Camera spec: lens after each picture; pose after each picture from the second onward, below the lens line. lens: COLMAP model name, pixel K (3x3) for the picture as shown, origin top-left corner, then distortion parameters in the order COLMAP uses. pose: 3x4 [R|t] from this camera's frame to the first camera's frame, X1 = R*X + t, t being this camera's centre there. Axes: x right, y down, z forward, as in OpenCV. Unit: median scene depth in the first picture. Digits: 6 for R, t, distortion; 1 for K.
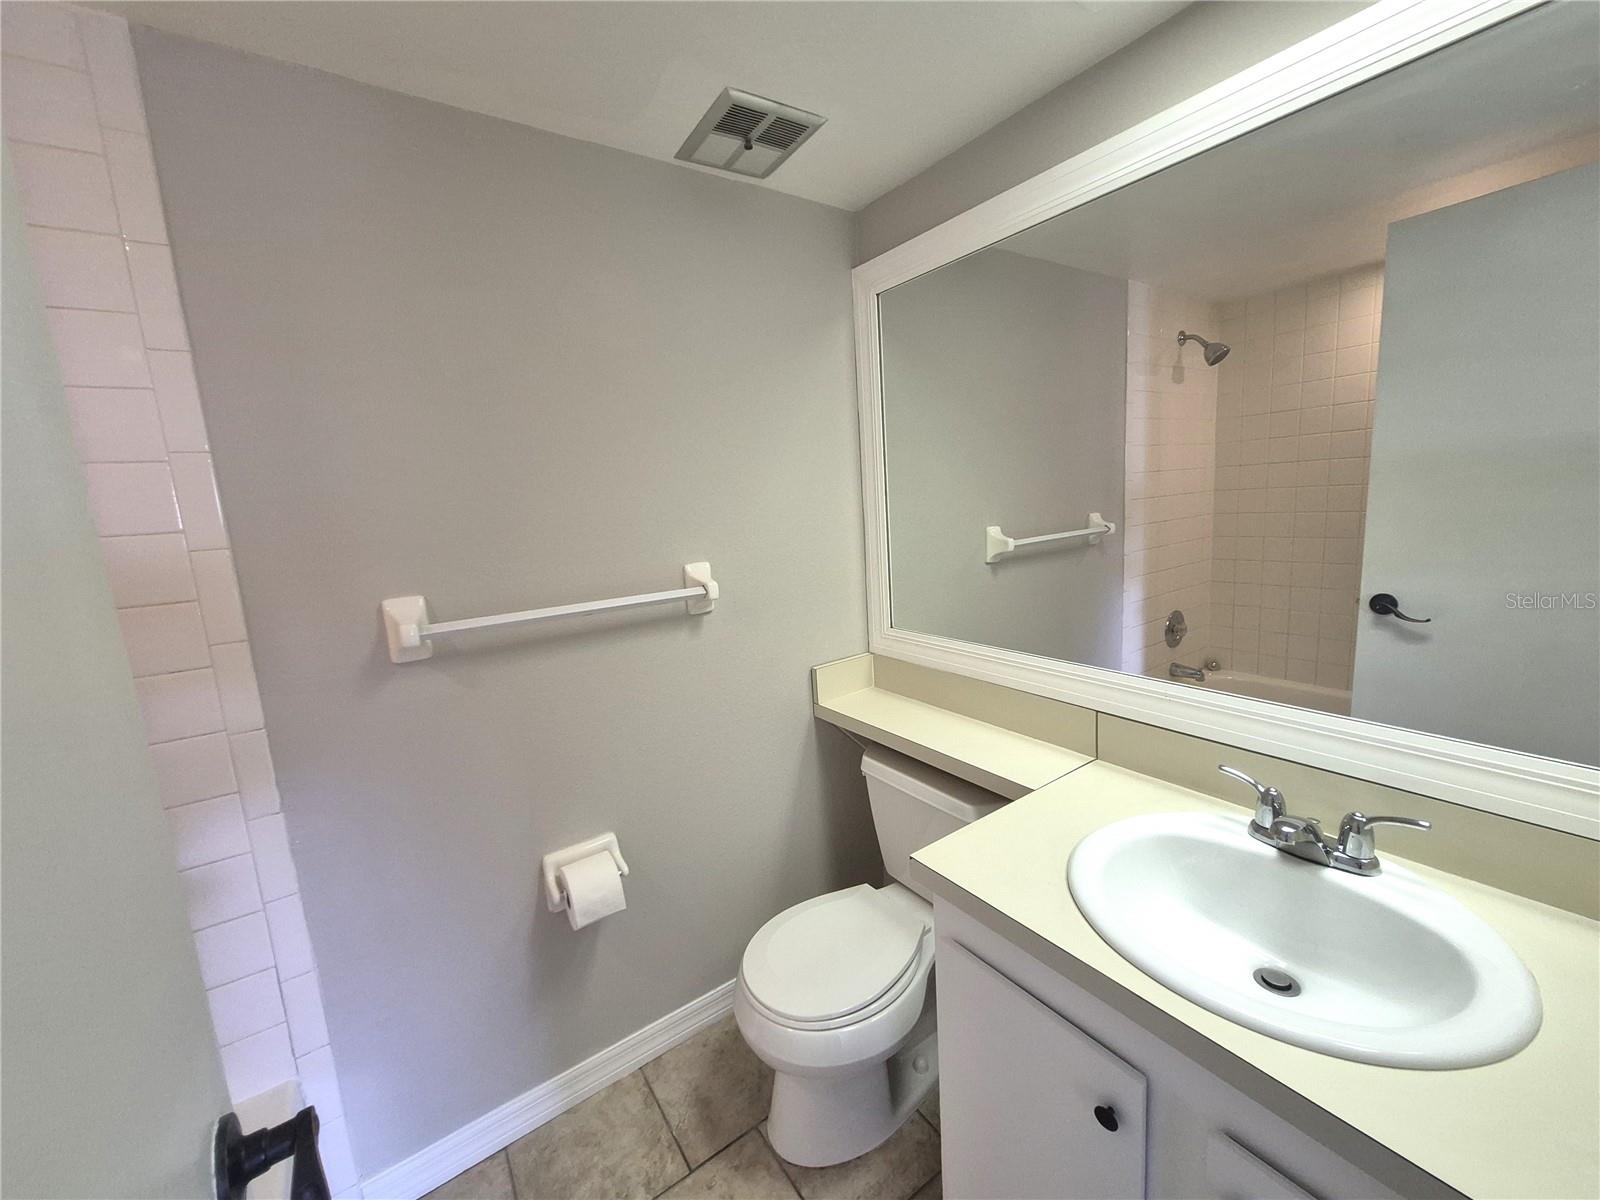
lens RADIAL K [[627.4, 0, 803.8], [0, 627.4, 591.3], [0, 0, 1]] dist [0.011356, -0.001884]
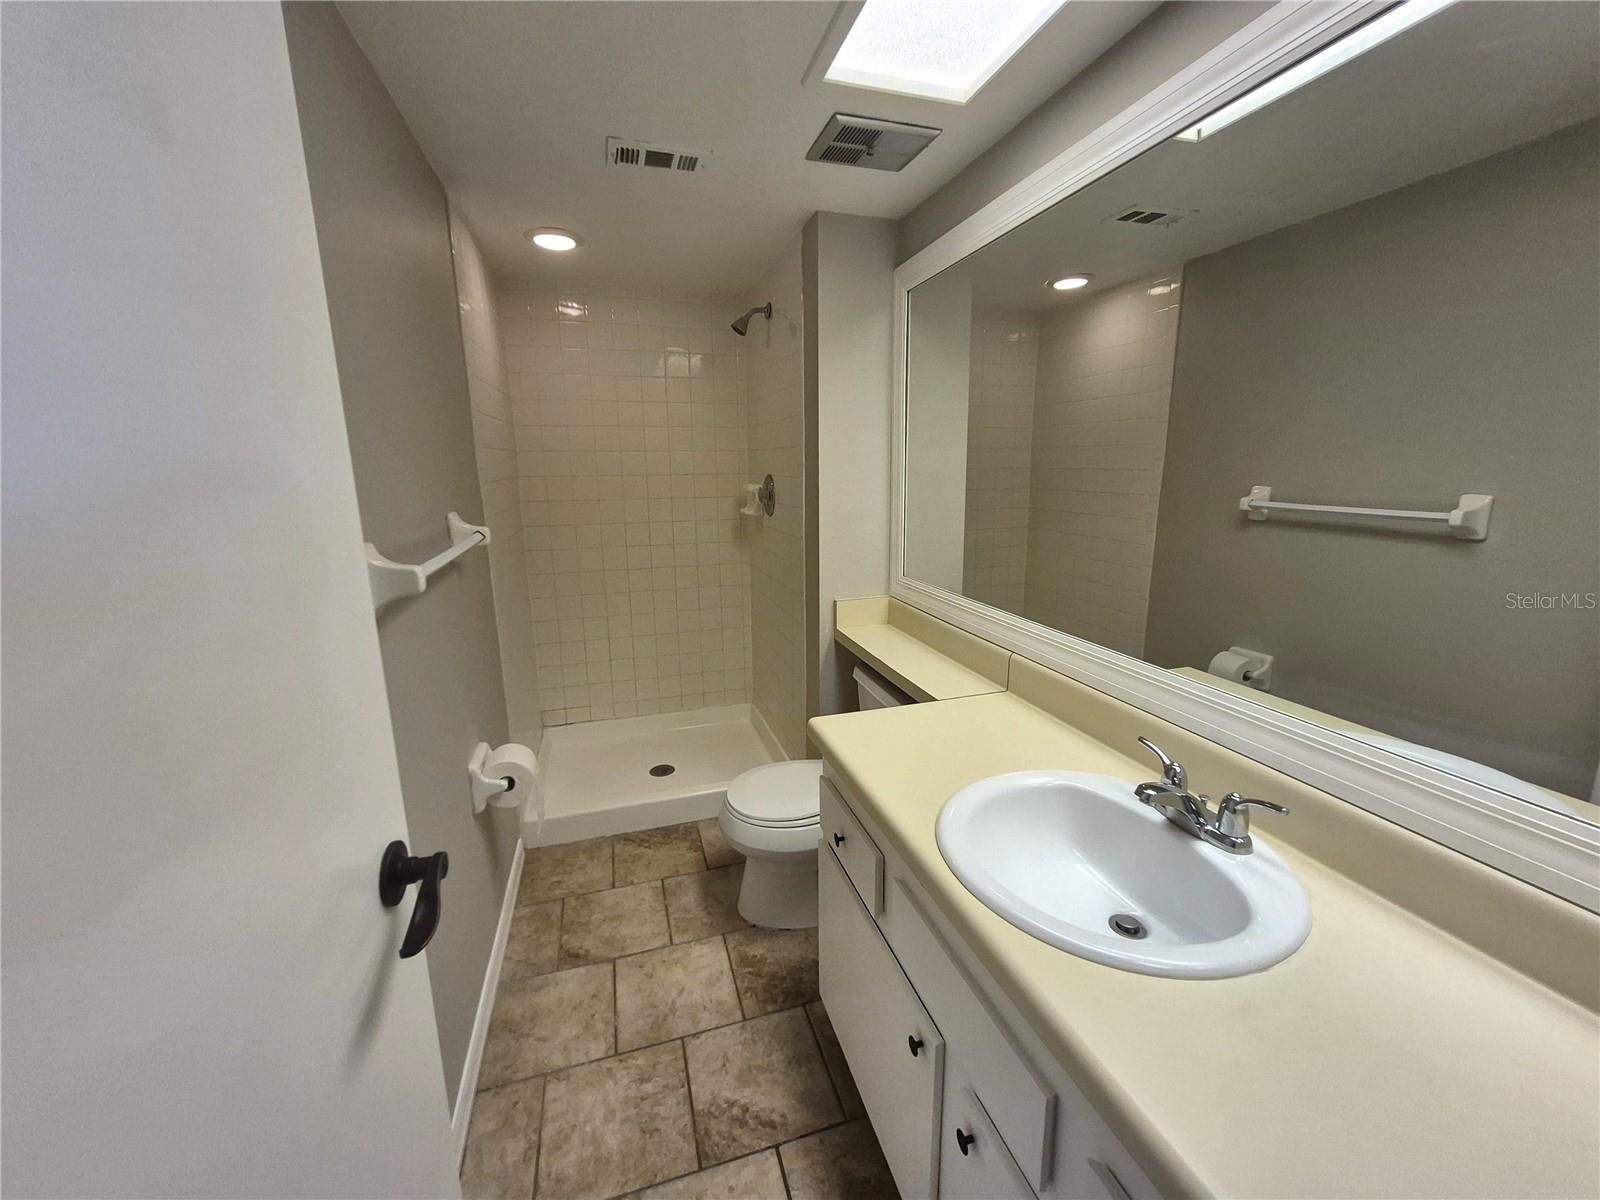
lens RADIAL K [[627.4, 0, 790.9], [0, 627.4, 595.6], [0, 0, 1]] dist [0.011356, -0.001884]
pose [[0.919375, 0.169029, -0.355216, 0.497186], [-0.157805, 0.985611, 0.060567, 0.077364], [0.360343, 0.000371, 0.932820, -0.234411]]
